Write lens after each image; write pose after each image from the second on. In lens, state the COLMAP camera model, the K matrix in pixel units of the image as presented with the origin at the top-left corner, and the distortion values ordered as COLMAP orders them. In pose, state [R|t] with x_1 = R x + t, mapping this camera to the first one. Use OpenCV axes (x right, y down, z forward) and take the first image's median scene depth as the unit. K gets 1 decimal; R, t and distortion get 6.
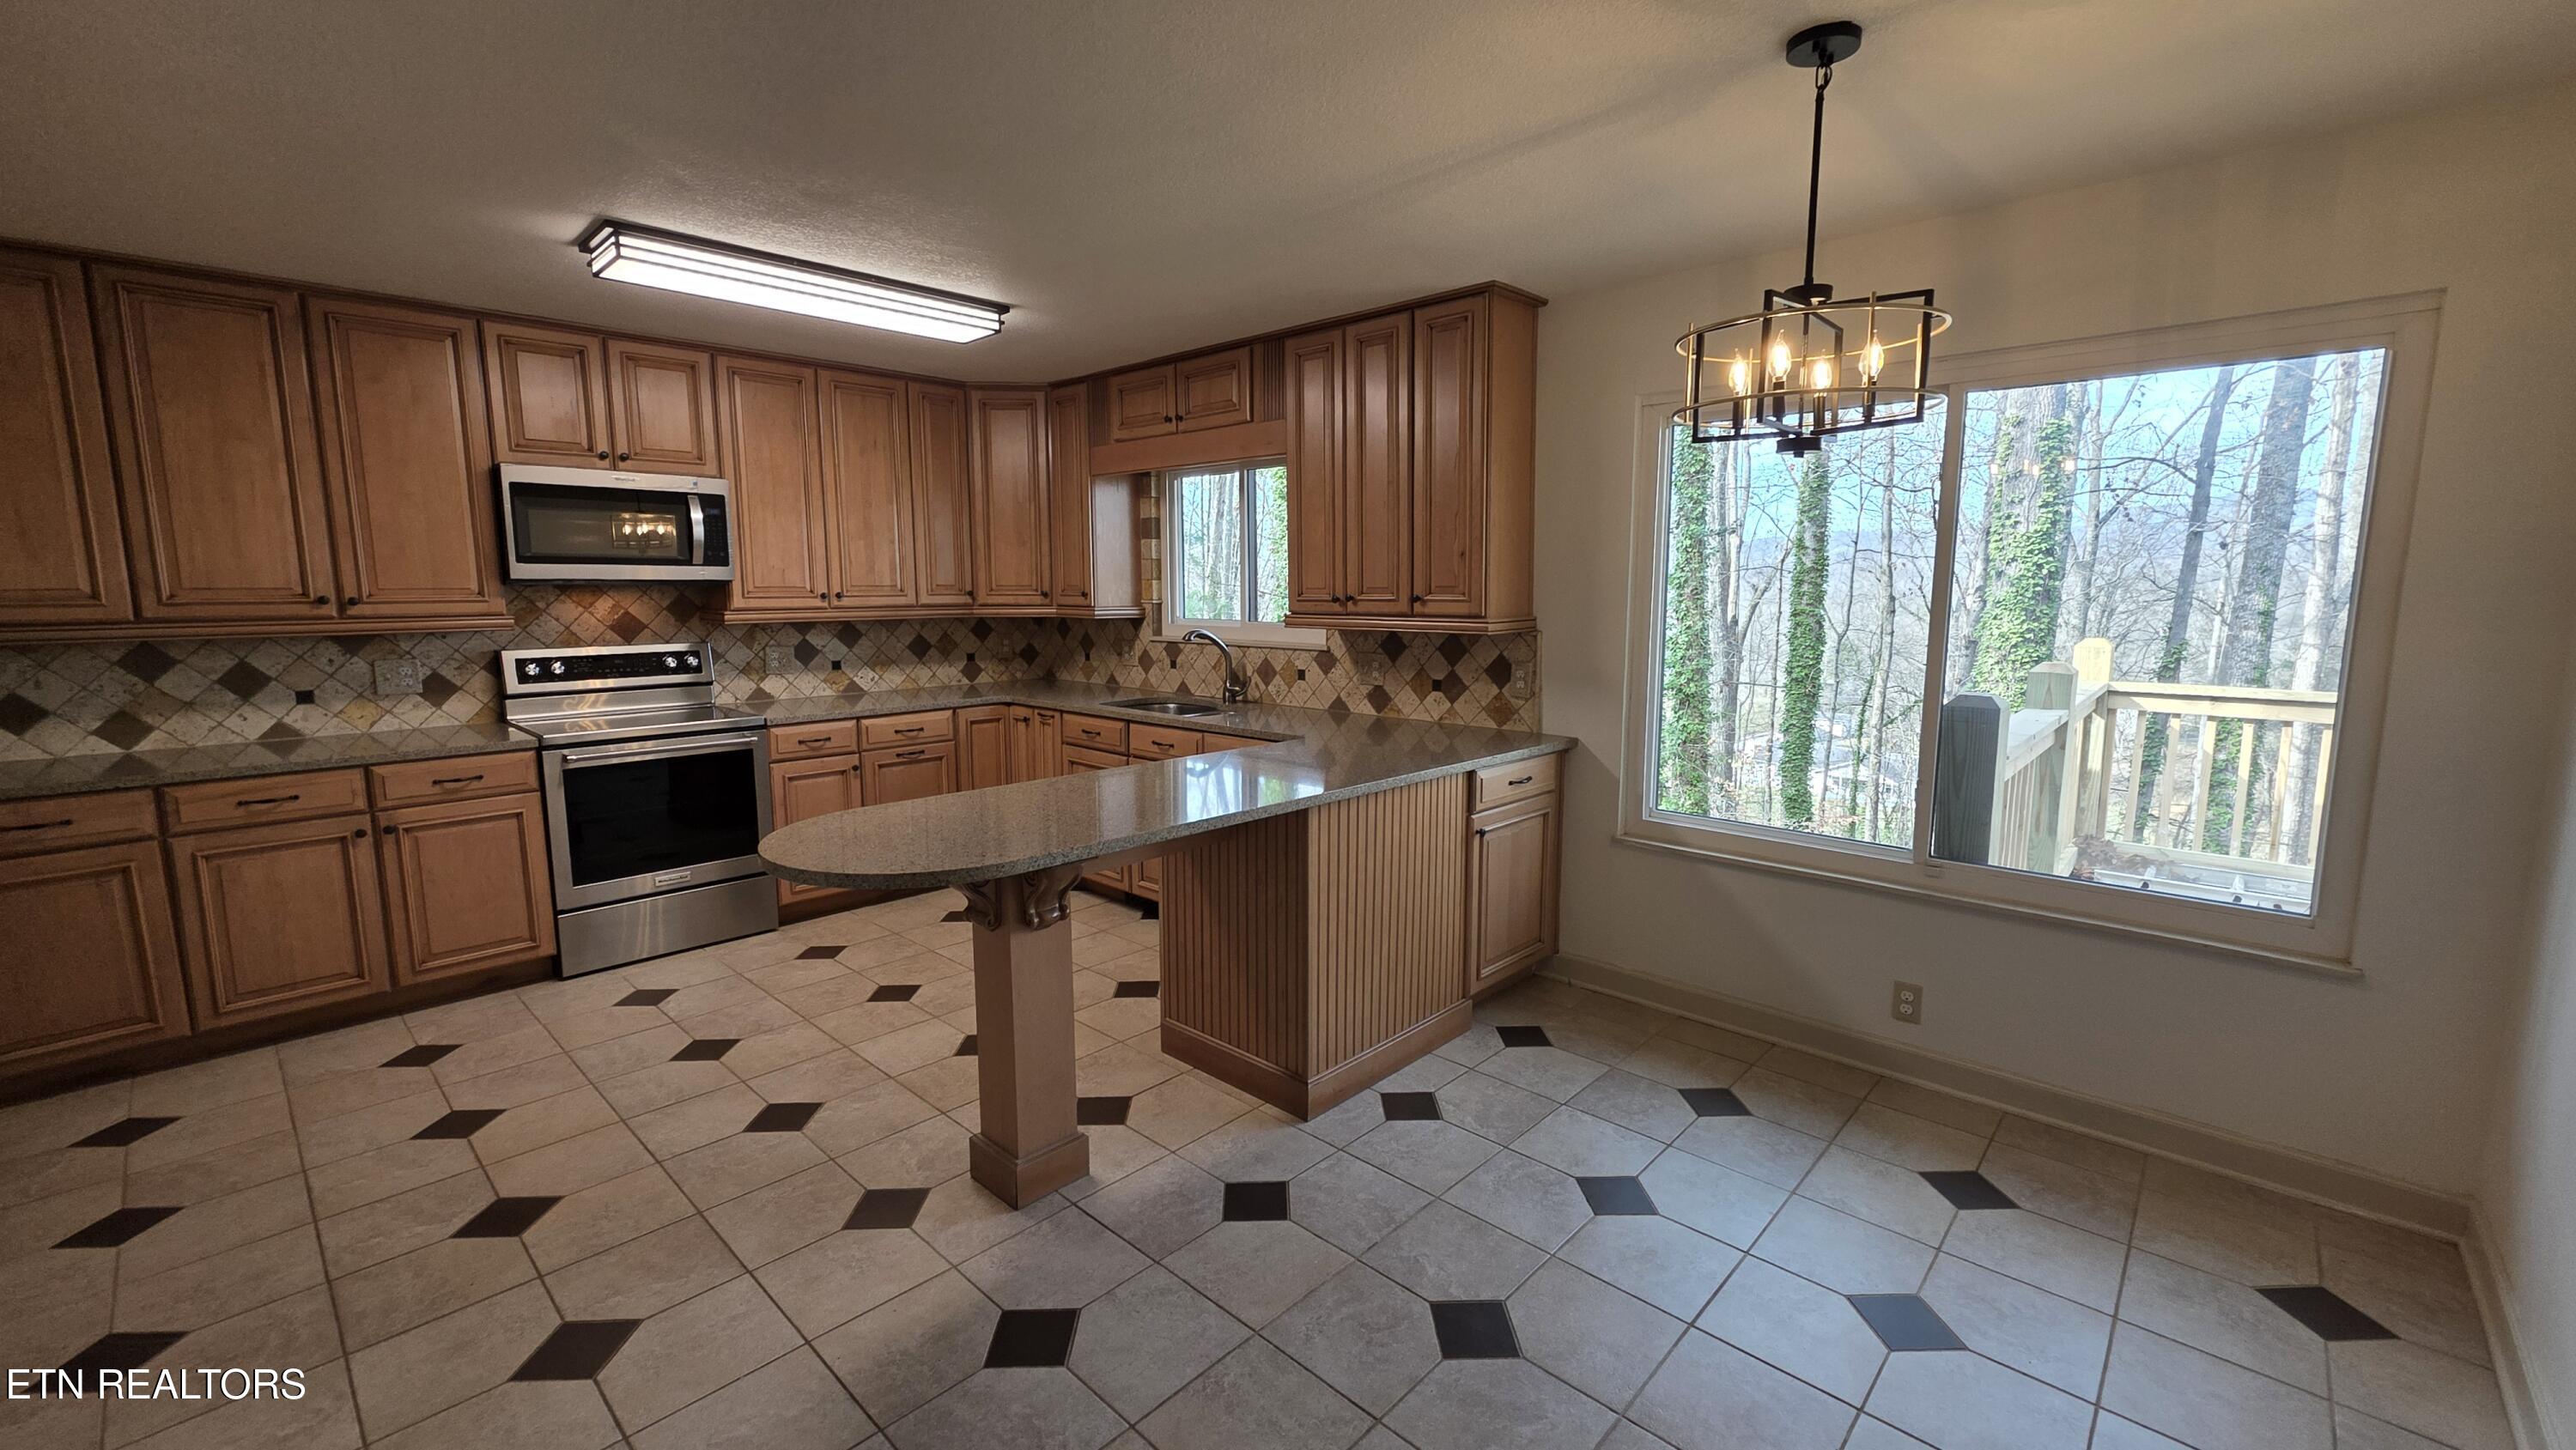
lens RADIAL K [[1027.1, 0, 1284.9], [0, 1027.1, 717.8], [0, 0, 1]] dist [0.002380, 0.000202]
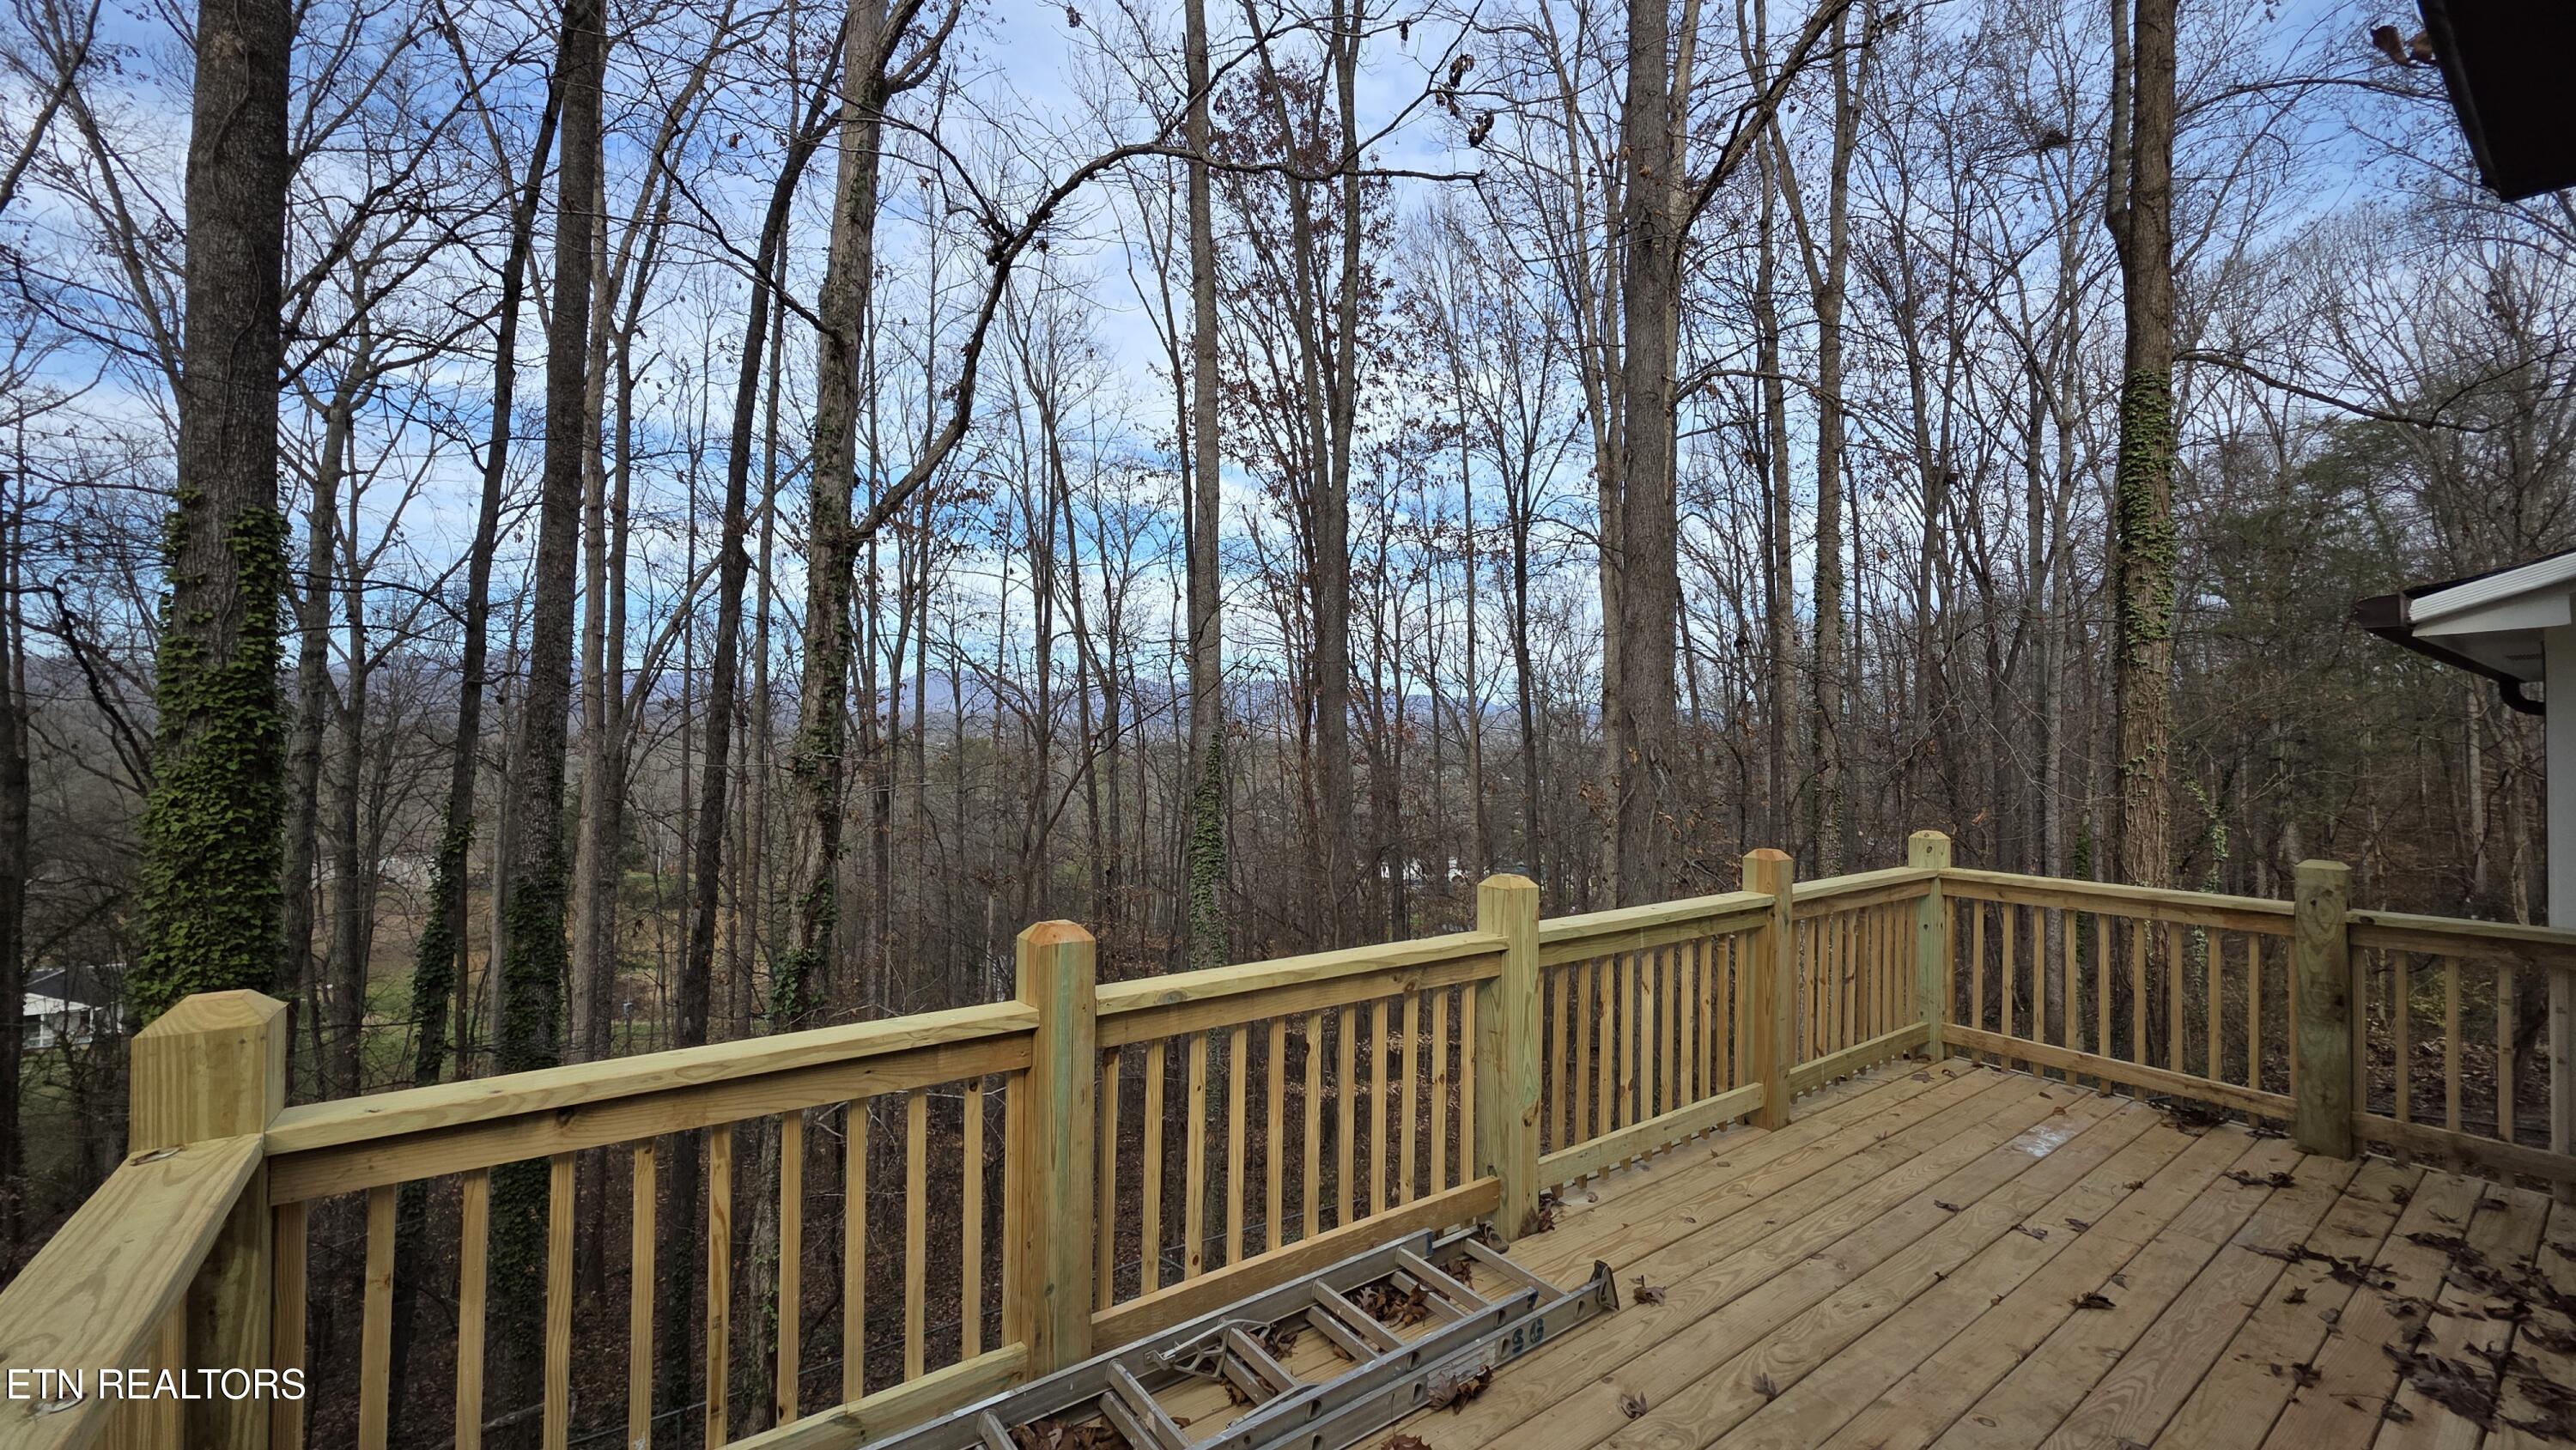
lens RADIAL K [[1027.1, 0, 1284.9], [0, 1027.1, 717.8], [0, 0, 1]] dist [0.002380, 0.000202]
pose [[0.182765, 0.022233, 0.982905, 0.185672], [0.117731, 0.992055, -0.044331, -0.039031], [-0.976082, 0.123821, 0.178695, 0.210933]]
